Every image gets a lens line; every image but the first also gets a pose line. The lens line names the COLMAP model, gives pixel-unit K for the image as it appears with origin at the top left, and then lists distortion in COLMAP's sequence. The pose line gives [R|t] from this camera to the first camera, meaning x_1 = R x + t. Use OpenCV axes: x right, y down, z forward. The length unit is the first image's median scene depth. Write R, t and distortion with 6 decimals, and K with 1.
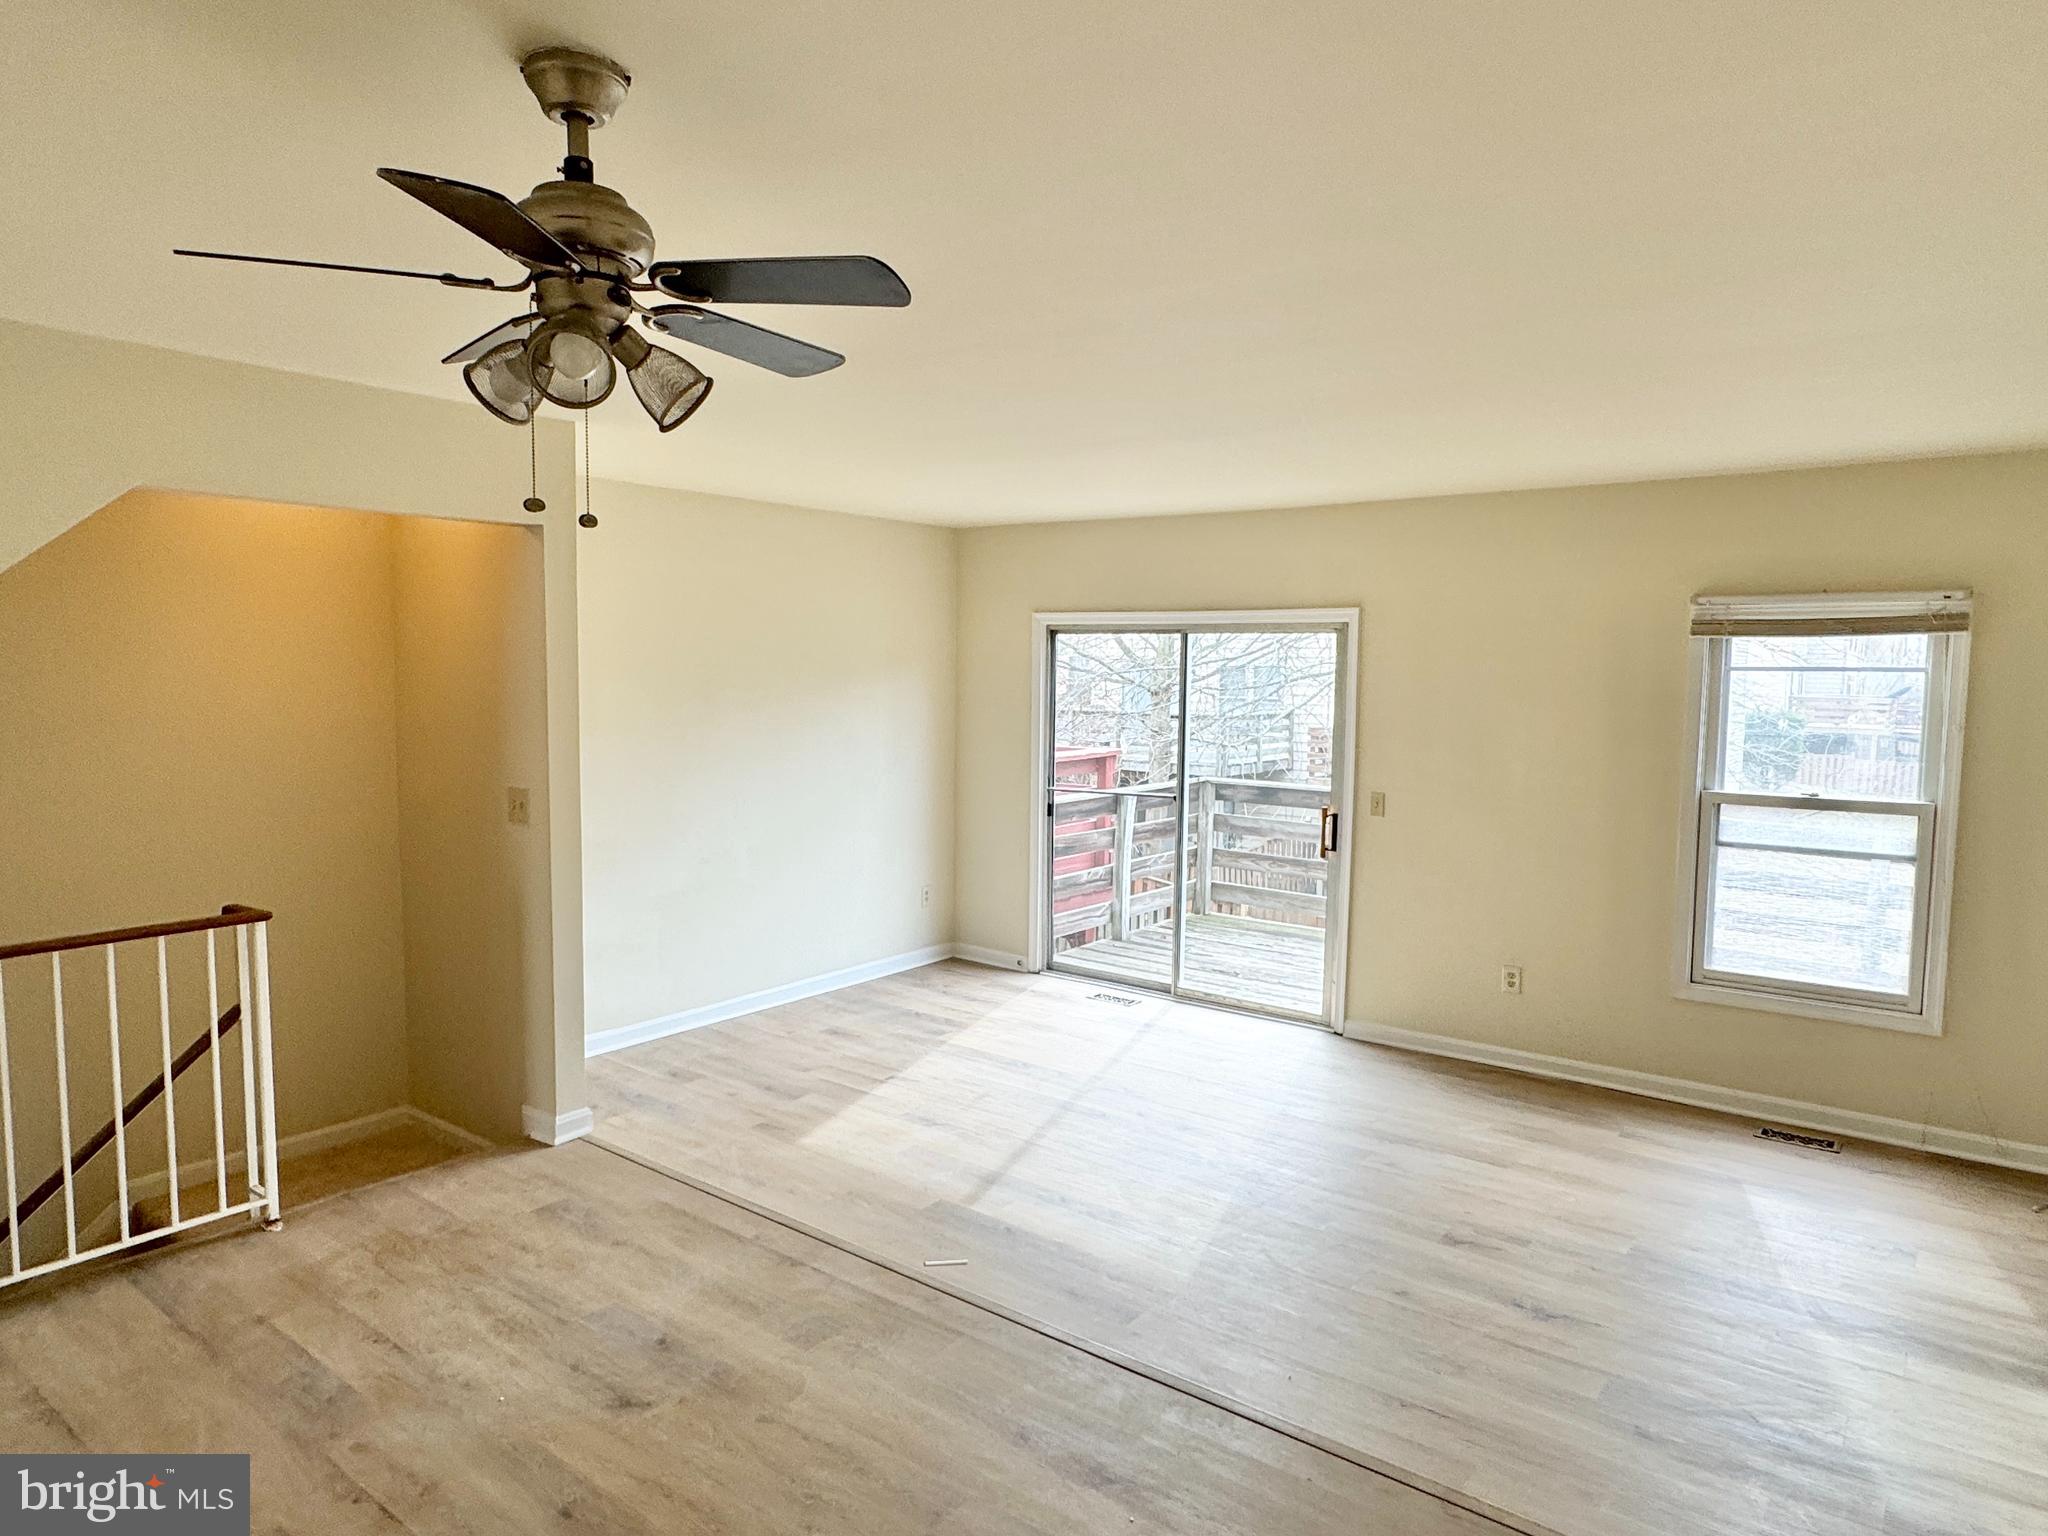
lens RADIAL K [[1251.7, 0, 1024.0], [0, 1251.7, 768.0], [0, 0, 1]] dist [-0.001075, 0.001722]
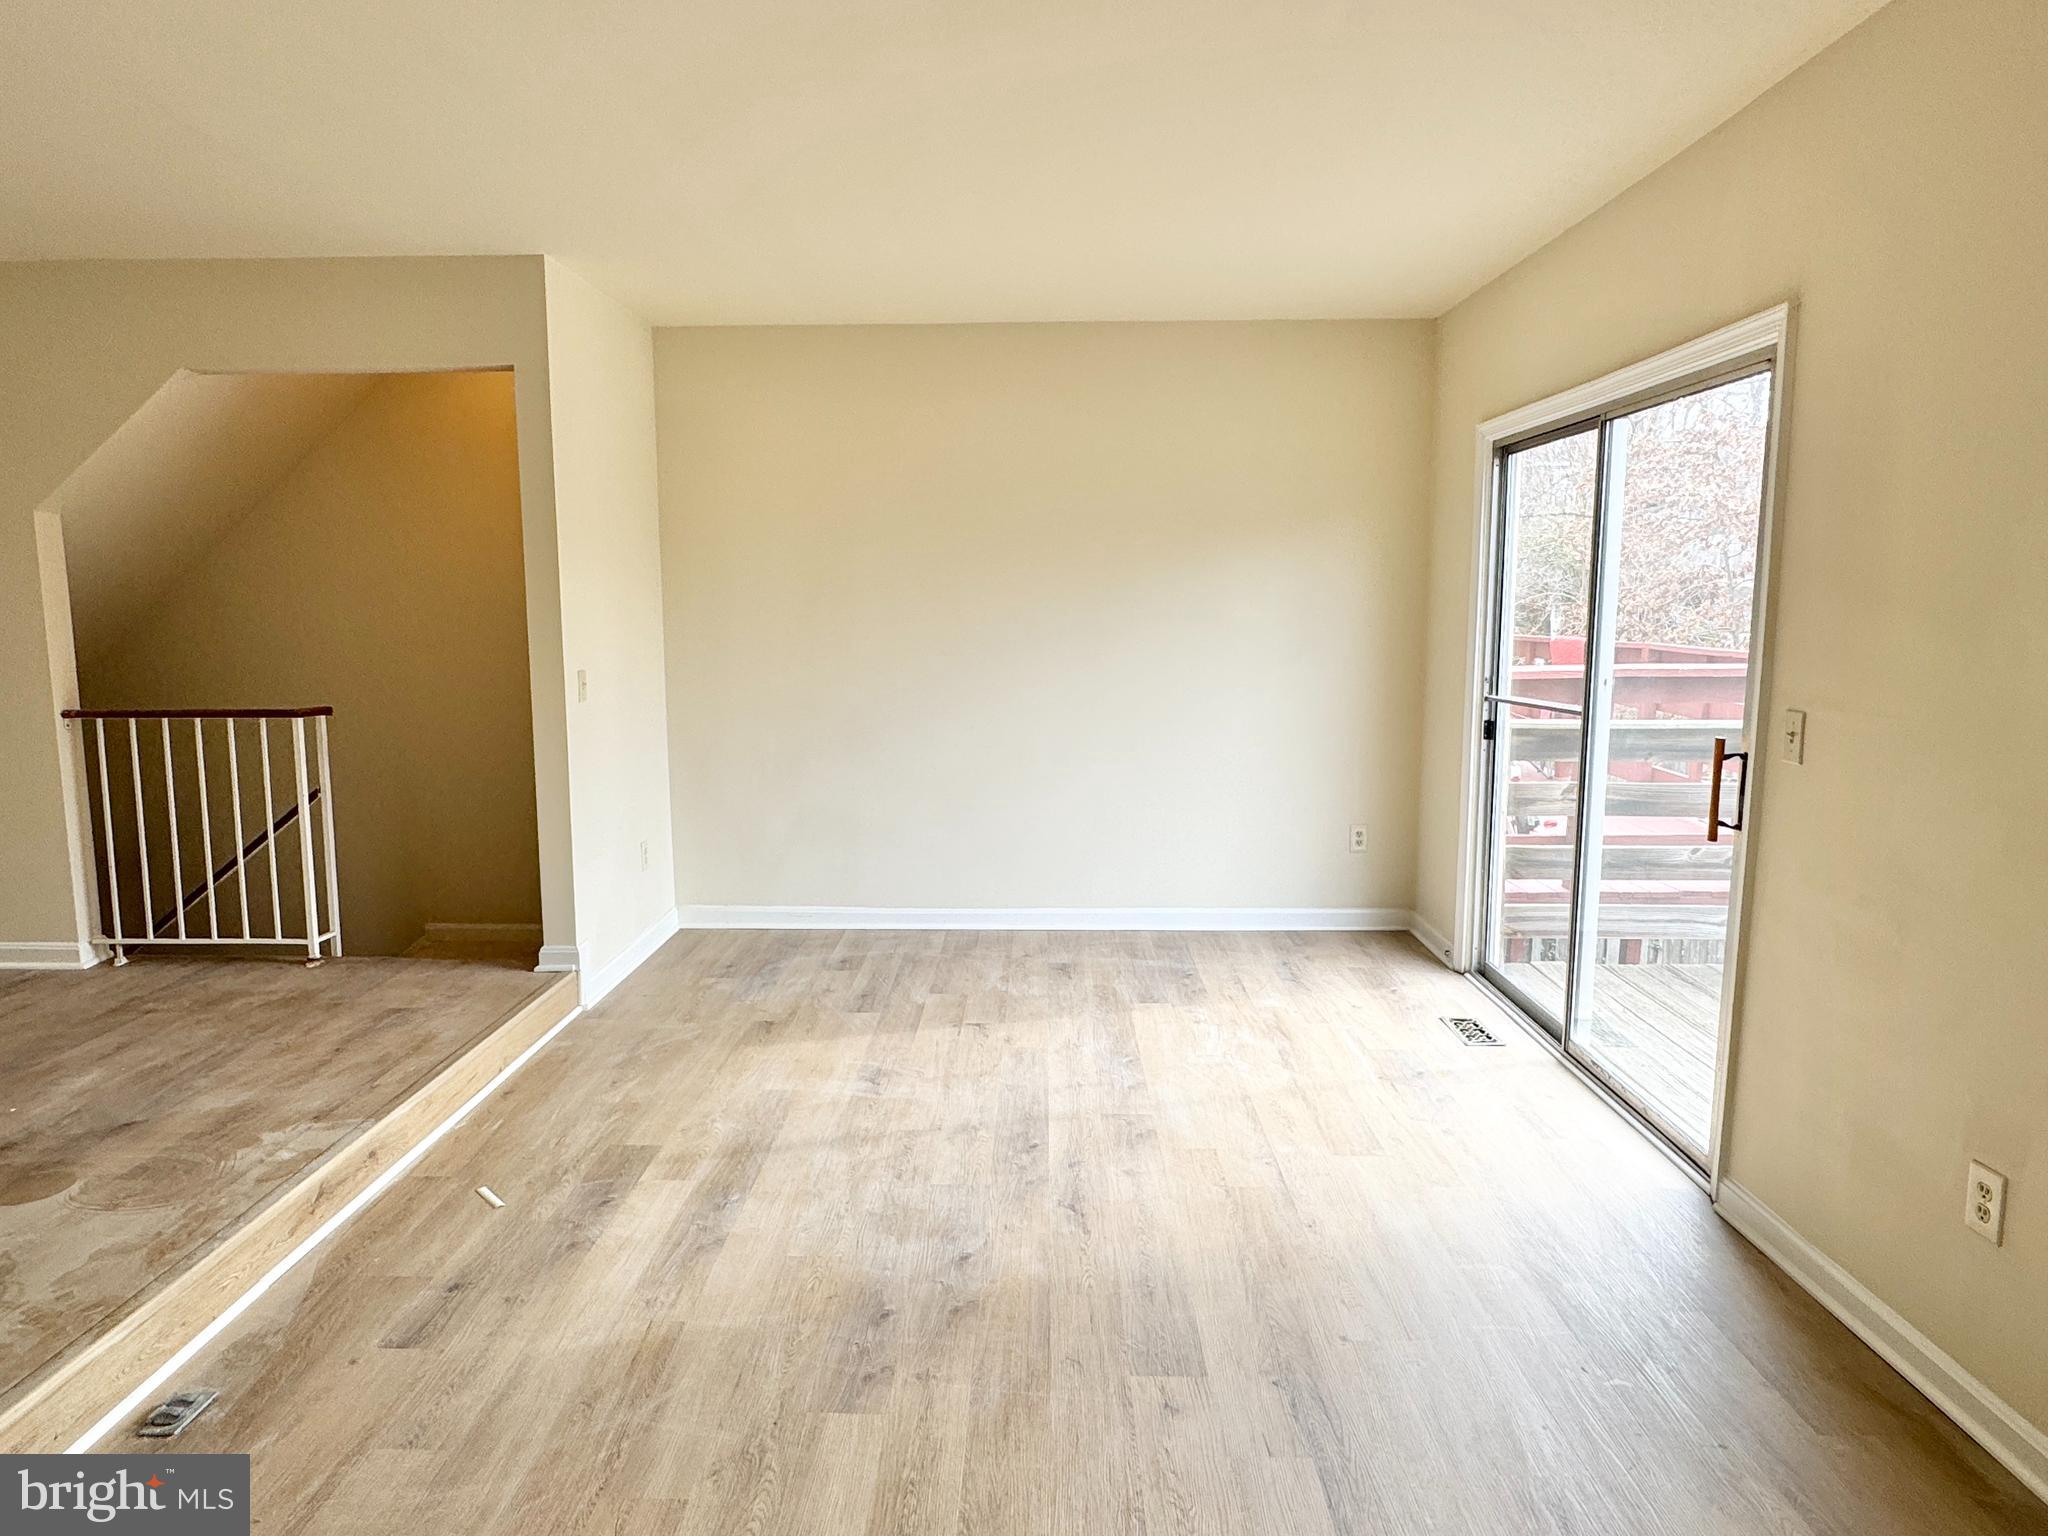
lens RADIAL K [[1252.2, 0, 1015.3], [0, 1252.2, 771.9], [0, 0, 1]] dist [-0.002147, 0.000692]
pose [[0.585082, 0.095243, -0.805362, 0.566098], [-0.057642, 0.995452, 0.075847, 0.028015], [0.808923, 0.002046, 0.587911, 0.587314]]
